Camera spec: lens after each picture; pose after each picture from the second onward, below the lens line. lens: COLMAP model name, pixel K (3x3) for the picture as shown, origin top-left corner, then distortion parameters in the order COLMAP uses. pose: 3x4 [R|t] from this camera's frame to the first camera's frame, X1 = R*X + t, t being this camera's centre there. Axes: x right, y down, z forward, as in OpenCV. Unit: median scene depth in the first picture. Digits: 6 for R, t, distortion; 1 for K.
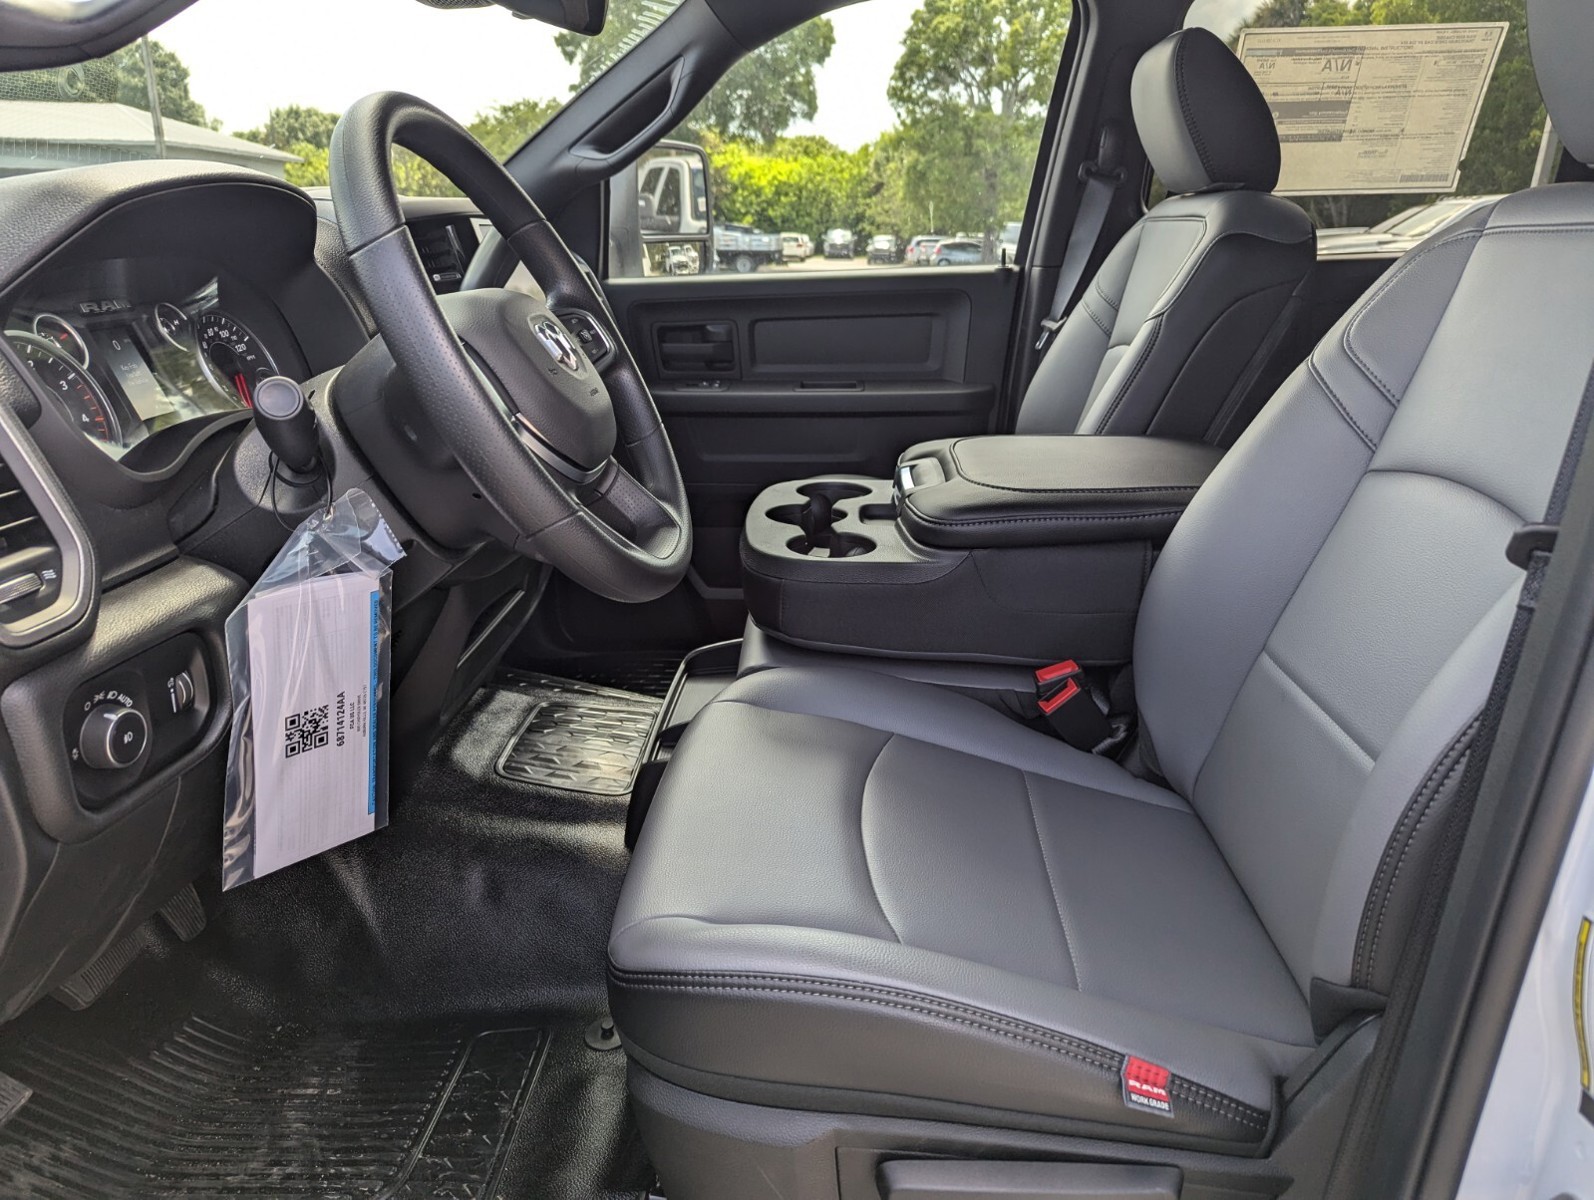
lens RADIAL K [[1120.9, 0, 797.0], [0, 1120.9, 600.0], [0, 0, 1]] dist [0.022632, -0.017913]
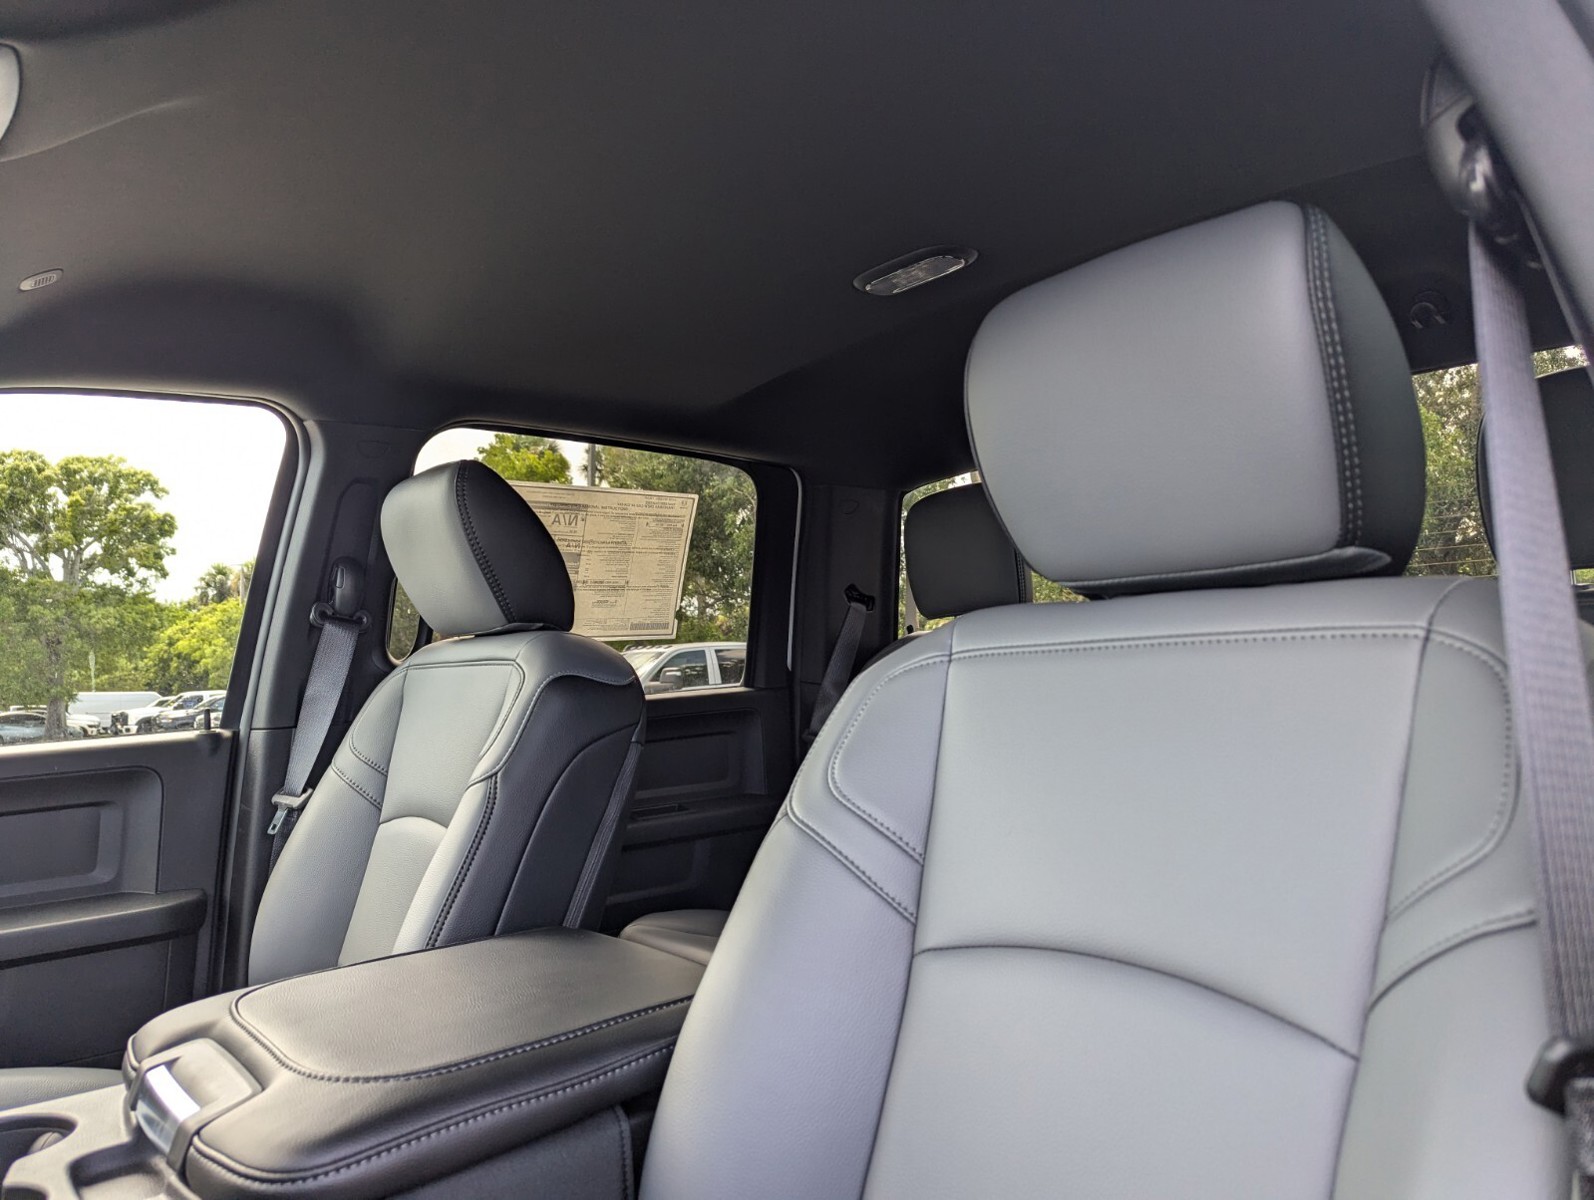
lens RADIAL K [[1120.9, 0, 797.0], [0, 1120.9, 600.0], [0, 0, 1]] dist [0.022632, -0.017913]
pose [[0.736949, 0.019955, 0.675654, -0.037529], [0.243080, 0.924871, -0.292447, -0.060250], [-0.630729, 0.379756, 0.676732, 0.201414]]
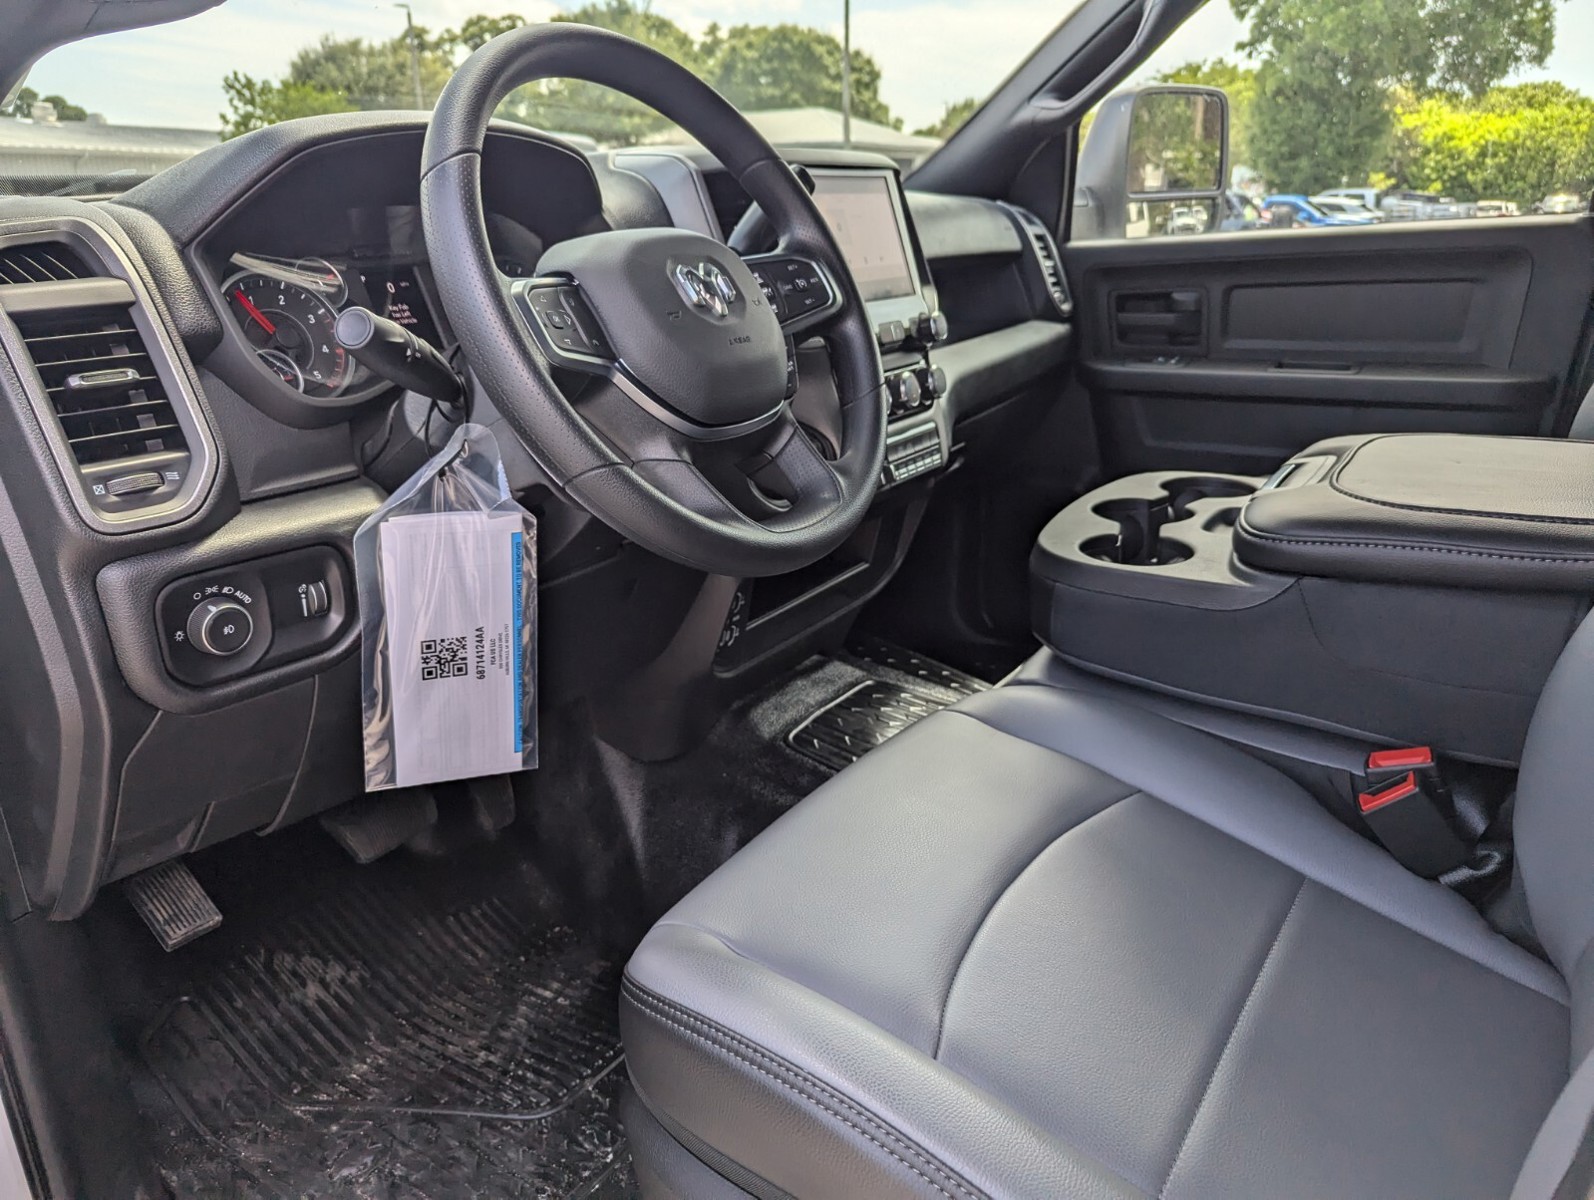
lens RADIAL K [[1120.9, 0, 797.0], [0, 1120.9, 600.0], [0, 0, 1]] dist [0.022632, -0.017913]
pose [[0.856179, 0.141792, -0.496842, 0.139417], [-0.134640, 0.989612, 0.050405, -0.012431], [0.498828, 0.023739, 0.866376, 0.099885]]
